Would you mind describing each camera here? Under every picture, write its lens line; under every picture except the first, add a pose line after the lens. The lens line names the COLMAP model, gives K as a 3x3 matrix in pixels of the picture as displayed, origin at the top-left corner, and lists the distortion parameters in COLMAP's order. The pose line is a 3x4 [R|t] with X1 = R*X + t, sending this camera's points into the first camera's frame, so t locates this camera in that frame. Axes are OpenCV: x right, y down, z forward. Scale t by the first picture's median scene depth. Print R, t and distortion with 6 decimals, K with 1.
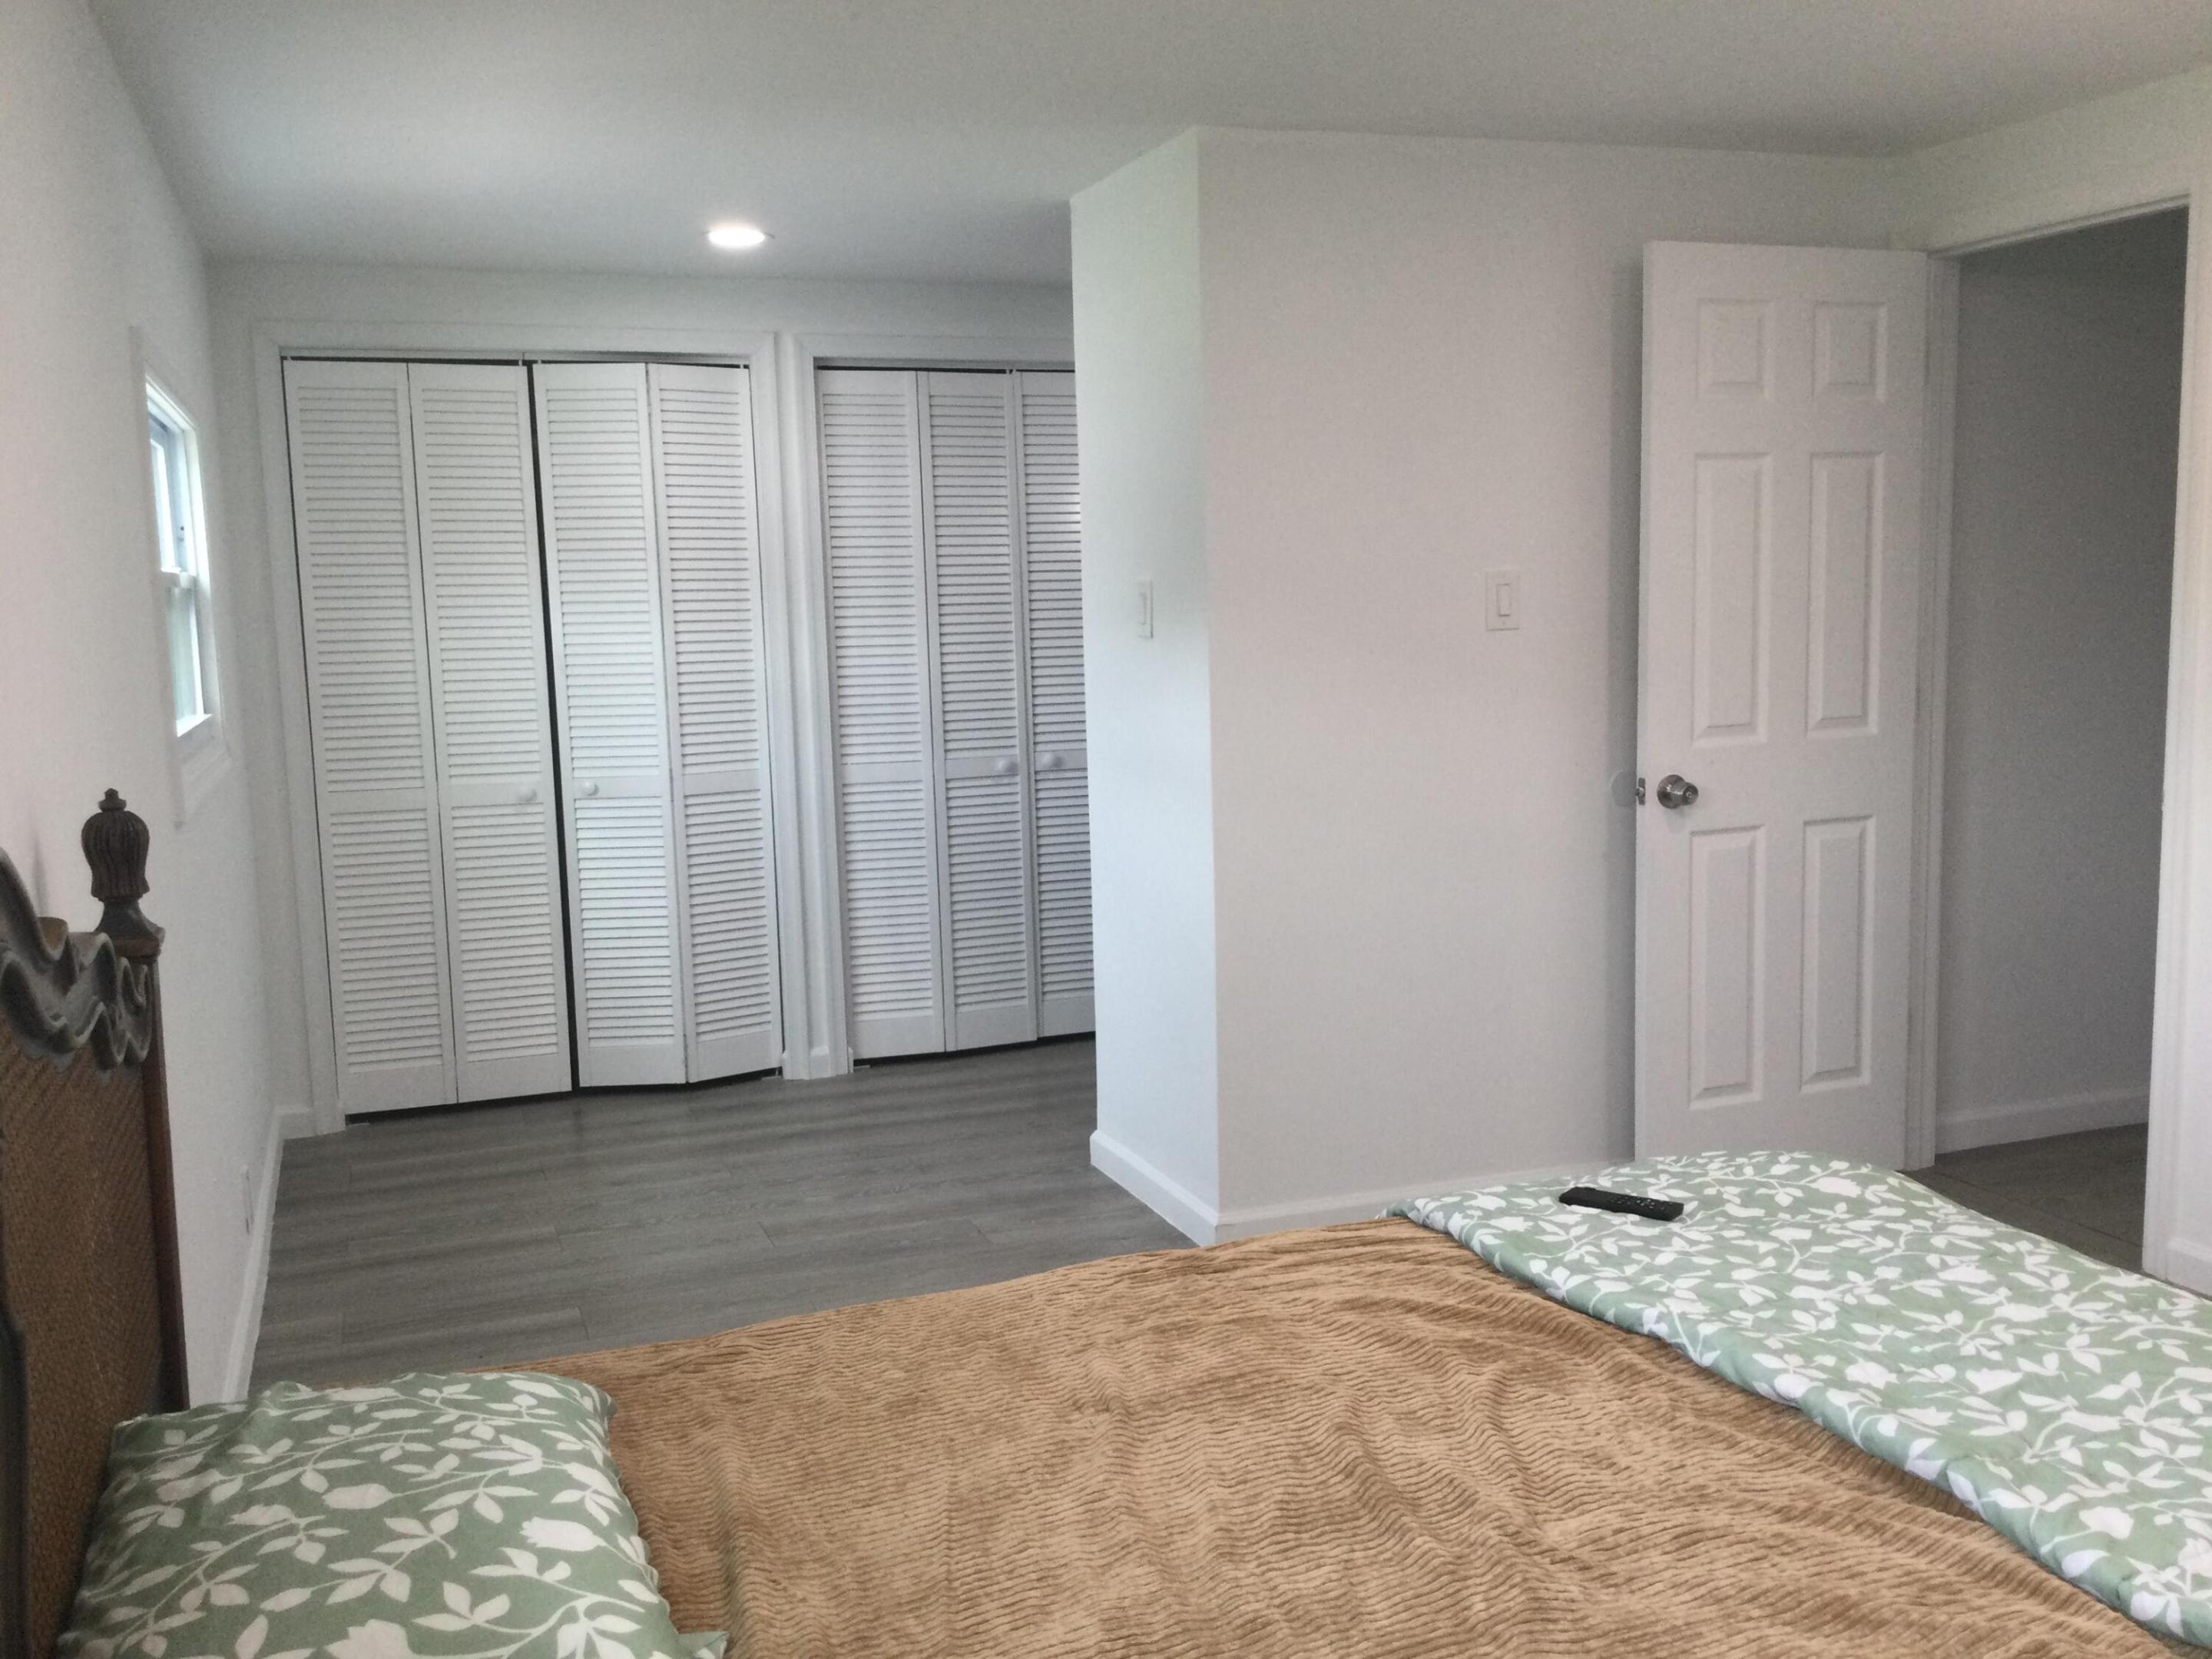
lens RADIAL K [[2016.8, 0, 1106.0], [0, 2016.8, 847.0], [0, 0, 1]] dist [0.104022, -0.202440]
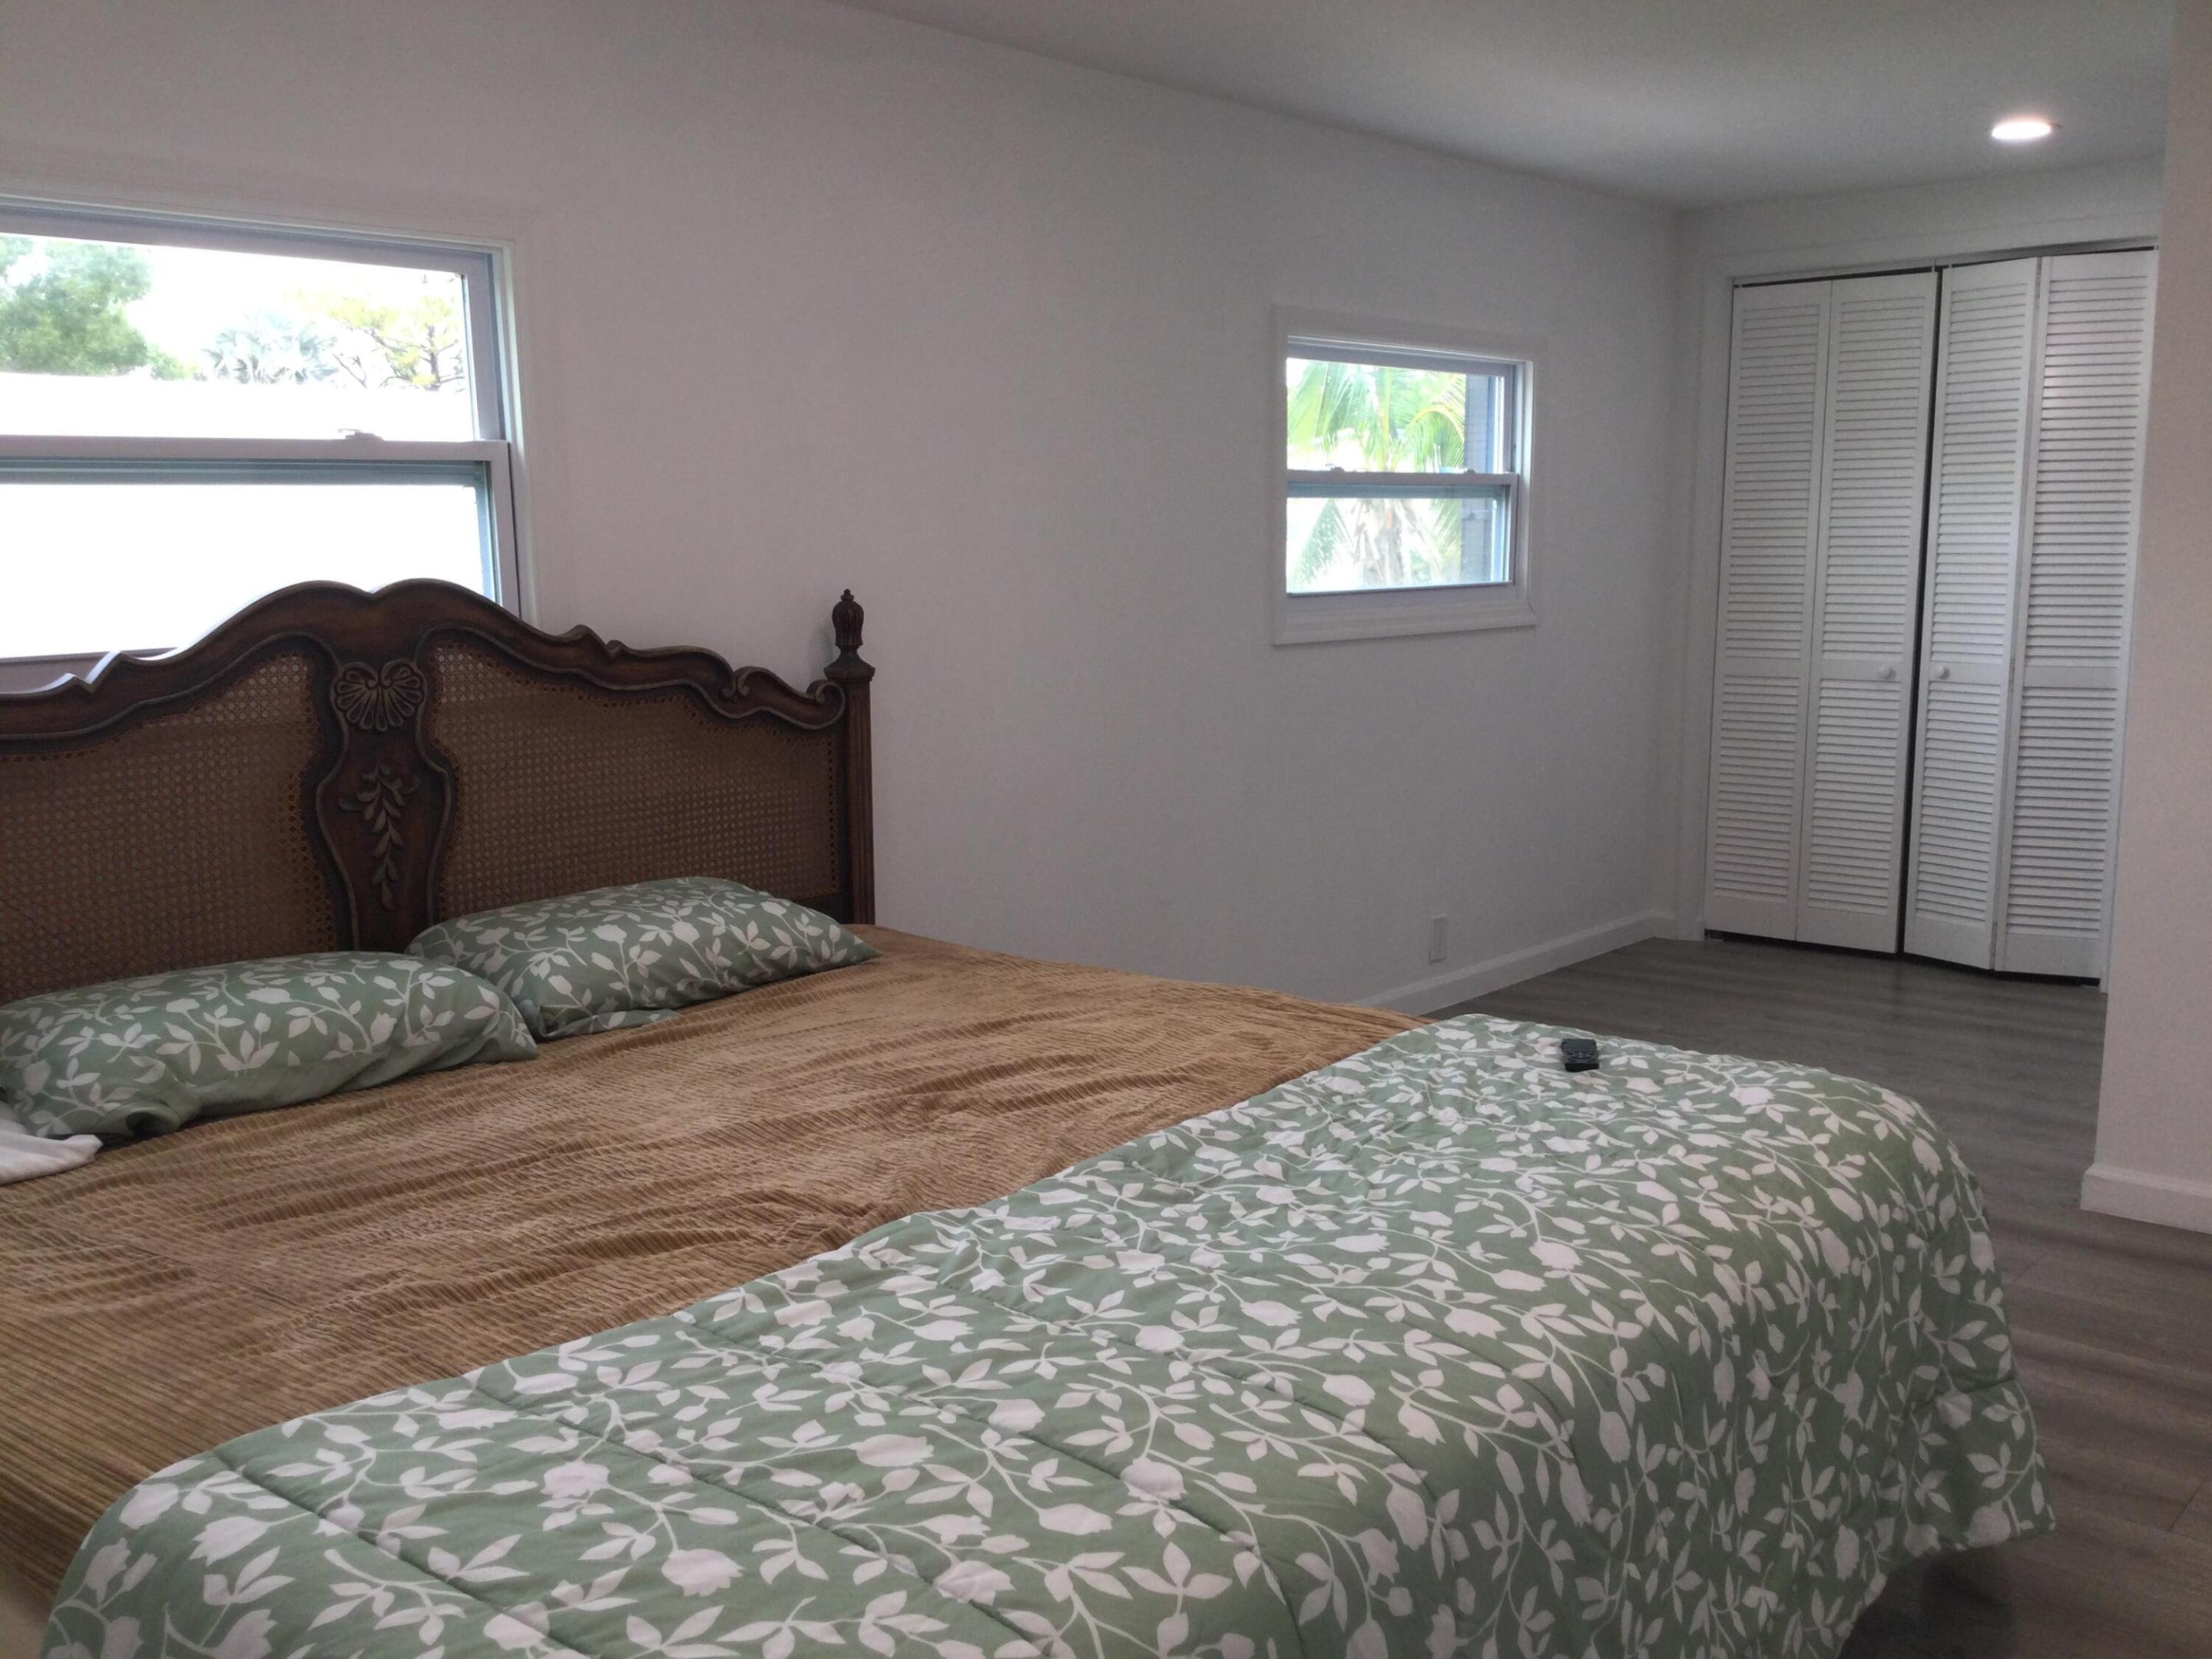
lens RADIAL K [[2016.8, 0, 1102.4], [0, 2016.8, 820.4], [0, 0, 1]] dist [0.104022, -0.202440]
pose [[0.477151, 0.145356, -0.866717, 0.472729], [-0.113006, 0.988187, 0.103515, -0.013597], [0.871525, 0.048552, 0.487941, 0.112146]]
